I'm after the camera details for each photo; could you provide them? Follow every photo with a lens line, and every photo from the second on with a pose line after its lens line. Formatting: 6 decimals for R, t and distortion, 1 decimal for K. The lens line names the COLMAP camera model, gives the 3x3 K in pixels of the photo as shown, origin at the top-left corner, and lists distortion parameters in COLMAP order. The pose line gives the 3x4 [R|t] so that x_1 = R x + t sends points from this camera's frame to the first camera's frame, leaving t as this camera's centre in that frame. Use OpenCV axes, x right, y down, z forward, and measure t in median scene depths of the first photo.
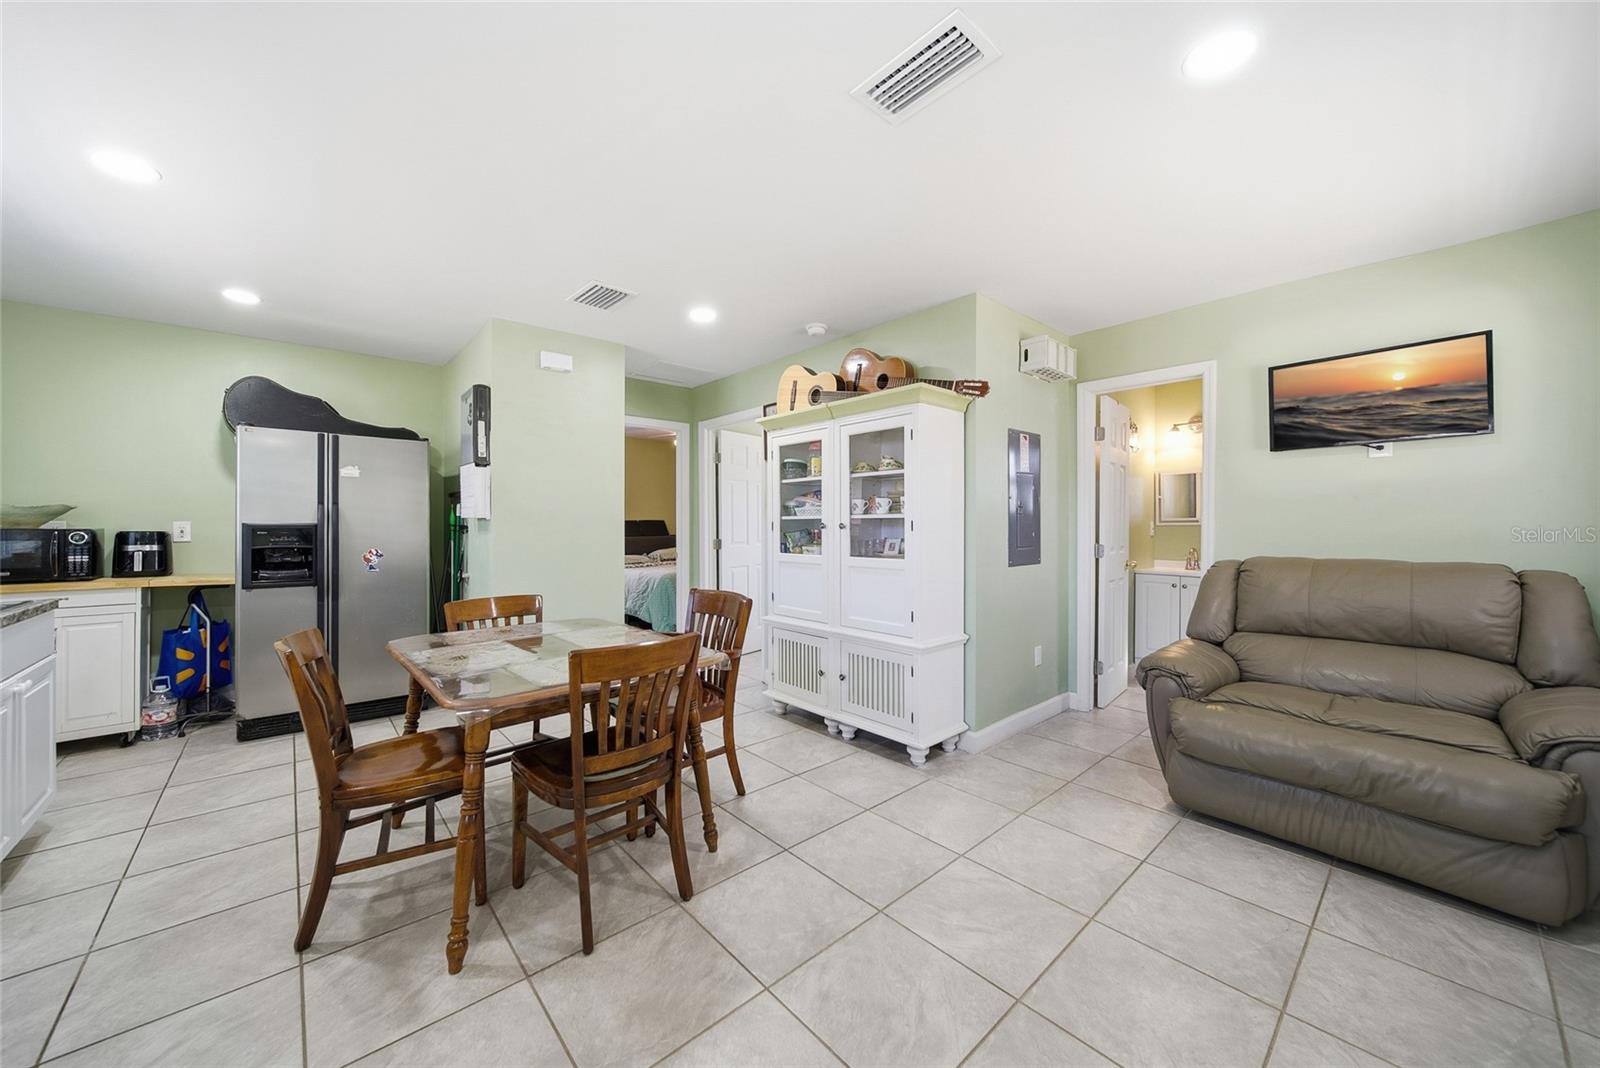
lens RADIAL K [[577.6, 0, 795.7], [0, 577.6, 524.9], [0, 0, 1]] dist [-0.001665, -0.000300]
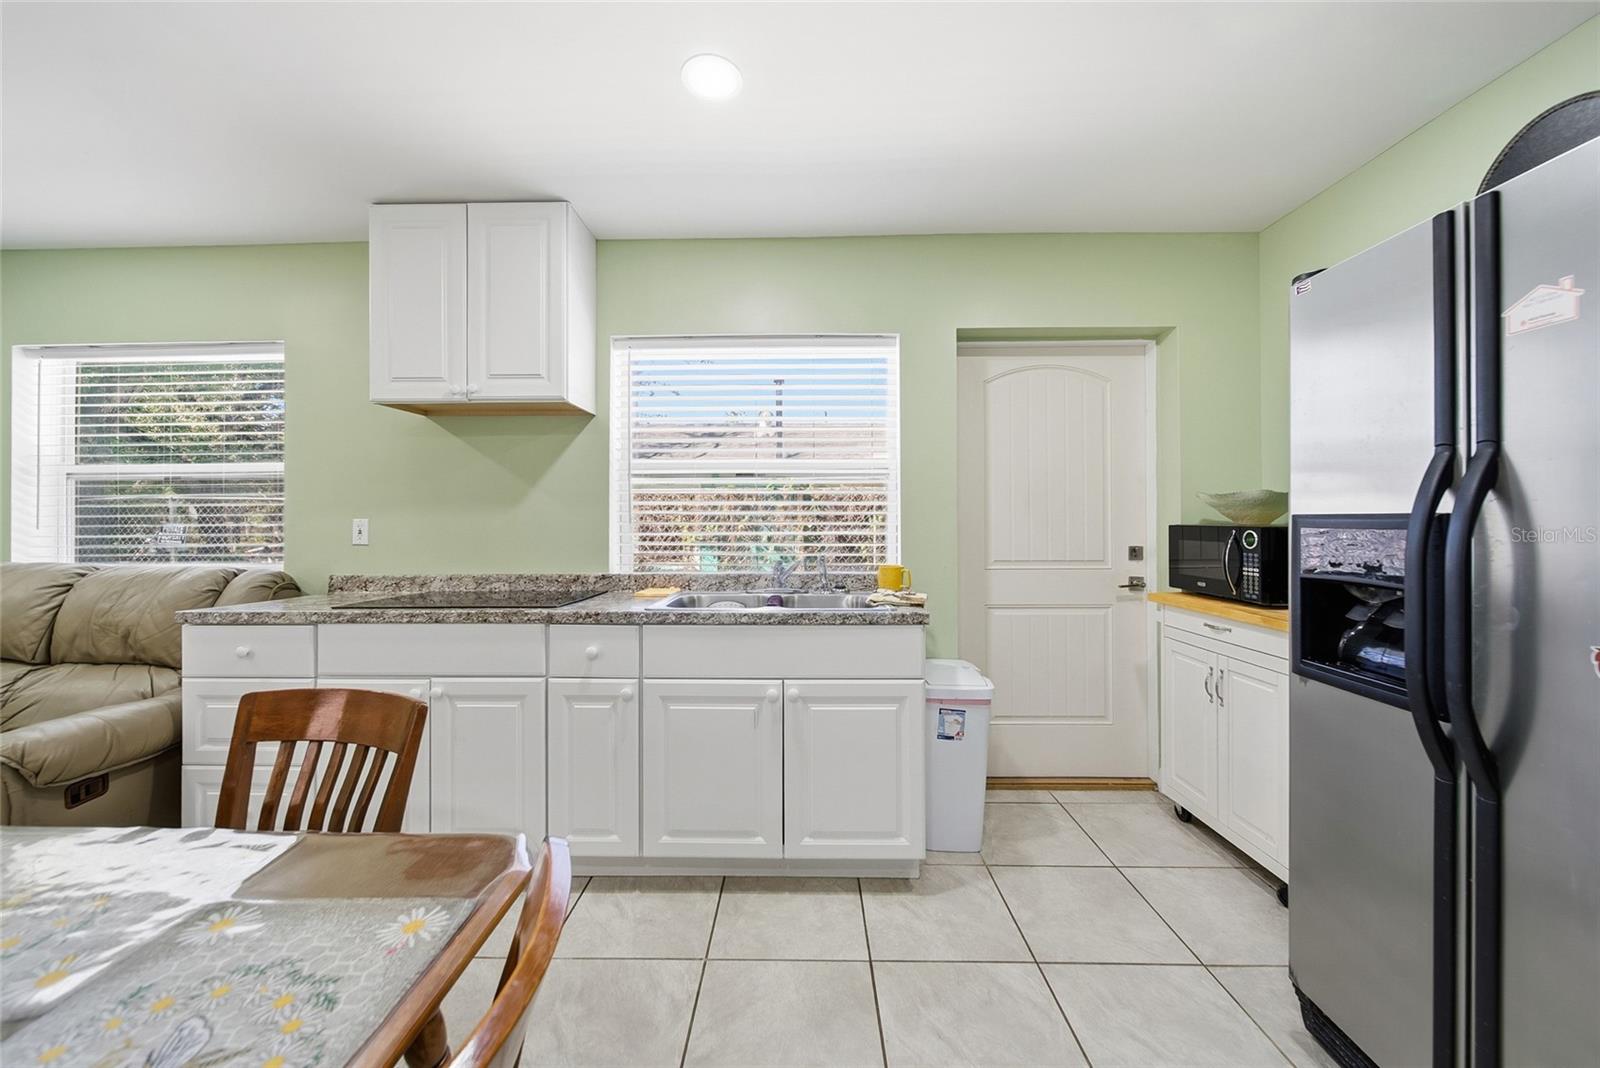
lens RADIAL K [[585.2, 0, 796.4], [0, 585.2, 517.3], [0, 0, 1]] dist [-0.000948, -0.000124]
pose [[-0.673341, -0.003158, -0.739325, -0.391415], [0.002997, 0.999971, -0.007002, 0.000213], [0.739326, -0.006931, -0.673312, 1.002176]]
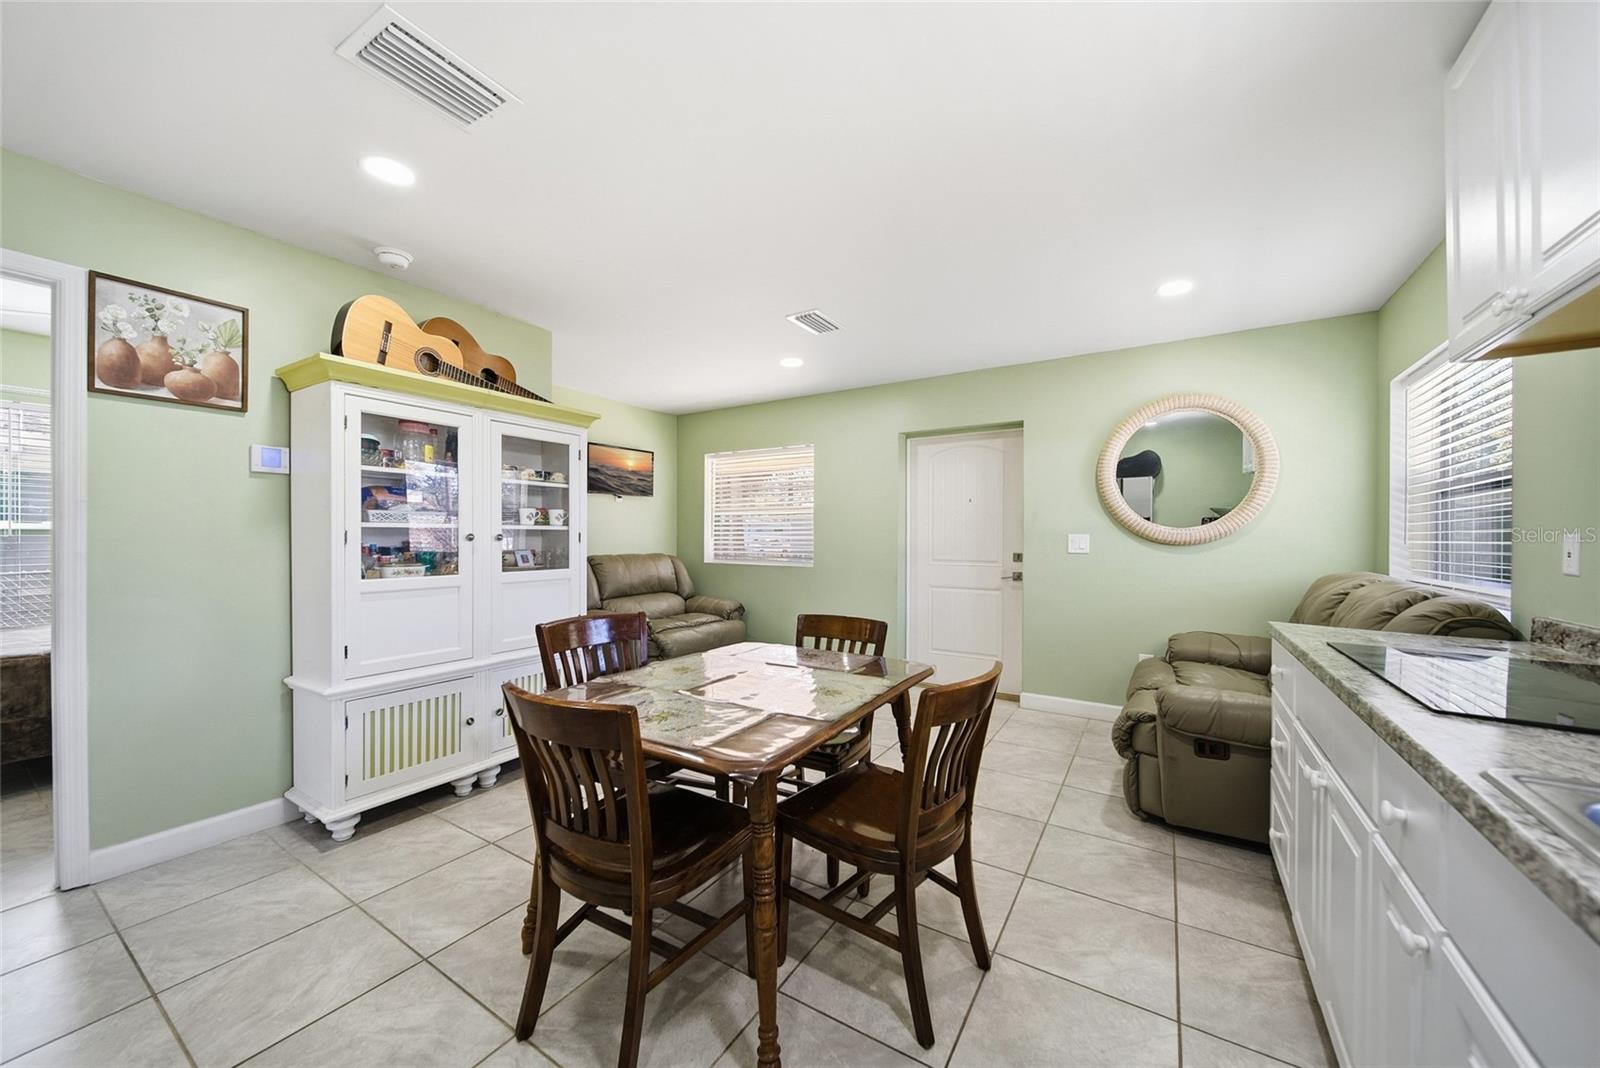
lens RADIAL K [[568.5, 0, 796.0], [0, 568.5, 532.5], [0, 0, 1]] dist [-0.001374, -0.000304]
pose [[-0.282613, 0.005408, 0.959219, -0.859143], [-0.003587, 0.999971, -0.006695, -0.000945], [-0.959227, -0.005333, -0.282585, 0.806956]]
